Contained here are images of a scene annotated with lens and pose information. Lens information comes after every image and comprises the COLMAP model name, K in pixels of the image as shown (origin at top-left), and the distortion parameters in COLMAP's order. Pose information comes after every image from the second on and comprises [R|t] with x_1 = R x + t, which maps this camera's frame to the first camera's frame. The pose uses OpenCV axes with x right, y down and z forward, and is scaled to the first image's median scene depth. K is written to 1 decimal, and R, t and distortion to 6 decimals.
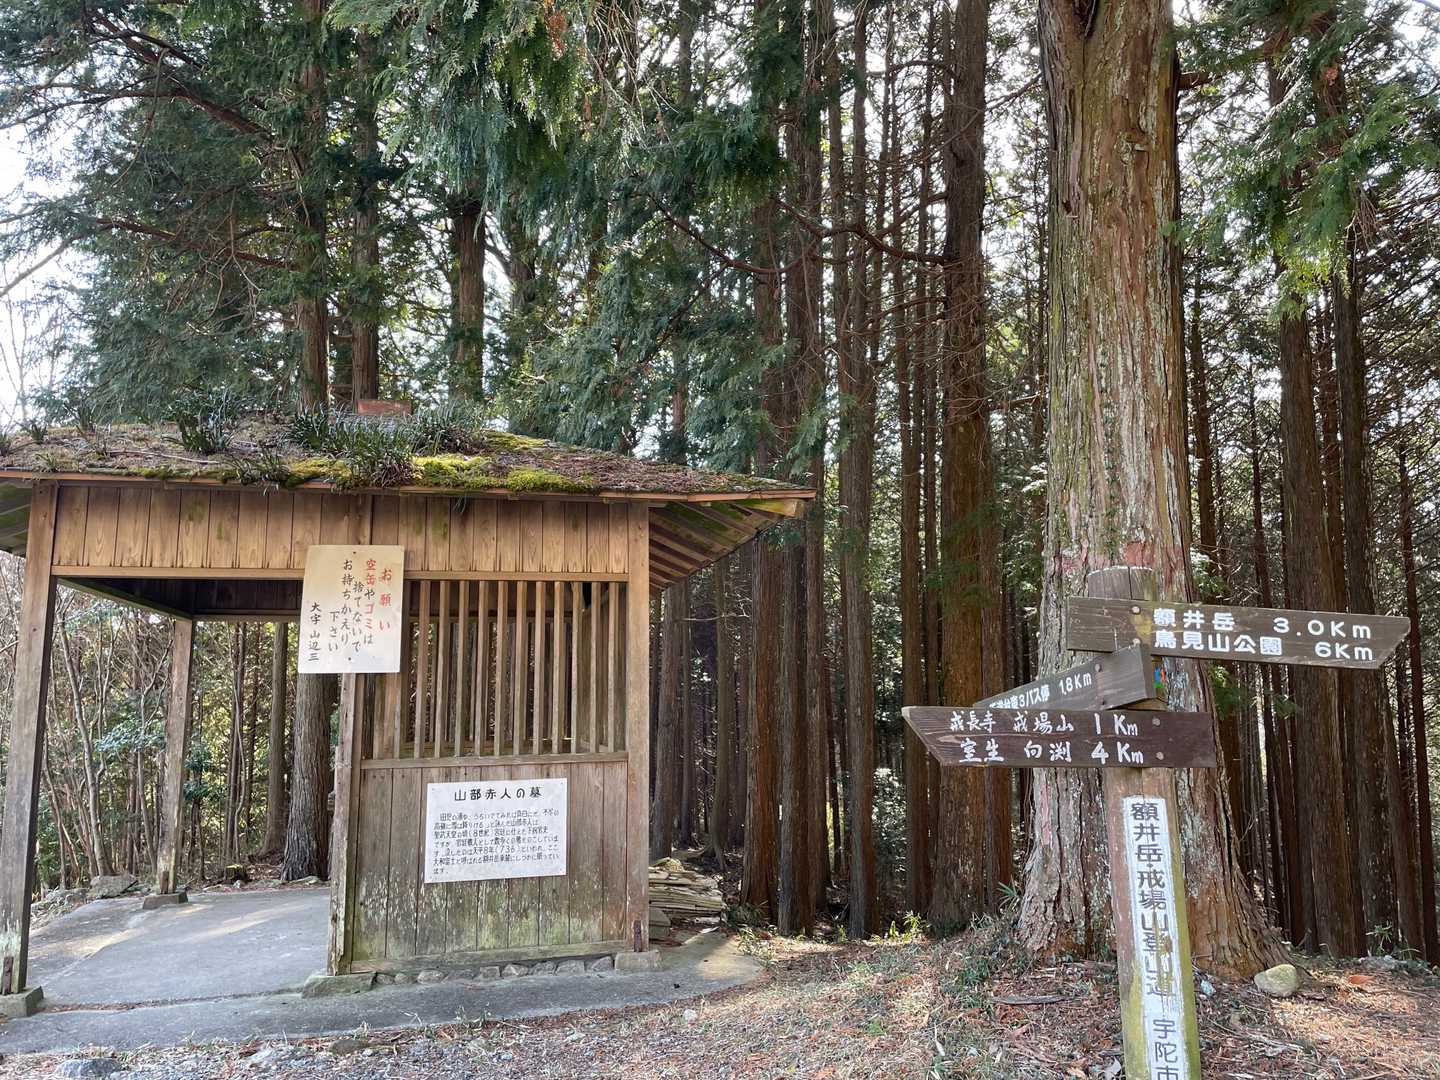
lens RADIAL K [[971.5, 0, 777.9], [0, 971.5, 567.3], [0, 0, 1]] dist [0.173129, -0.209159]
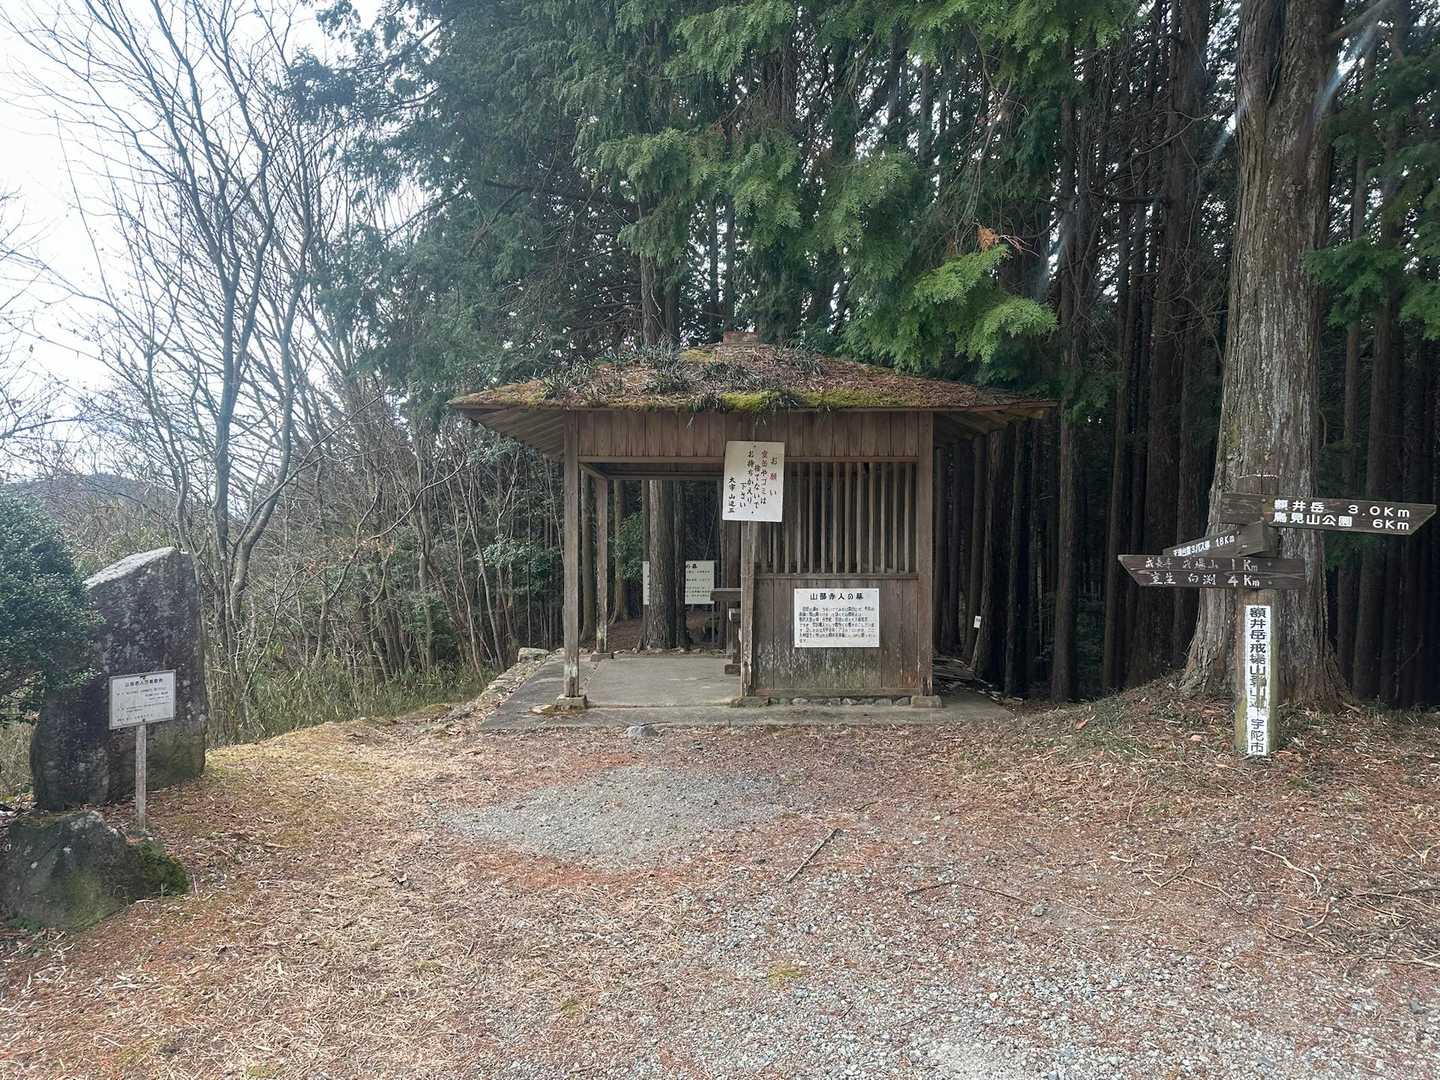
lens RADIAL K [[971.5, 0, 777.9], [0, 971.5, 567.3], [0, 0, 1]] dist [0.173129, -0.209159]
pose [[0.983551, 0.021930, -0.179292, -0.141067], [0.010740, 0.983746, 0.179245, -0.145758], [0.180308, -0.178222, 0.967329, -0.769606]]
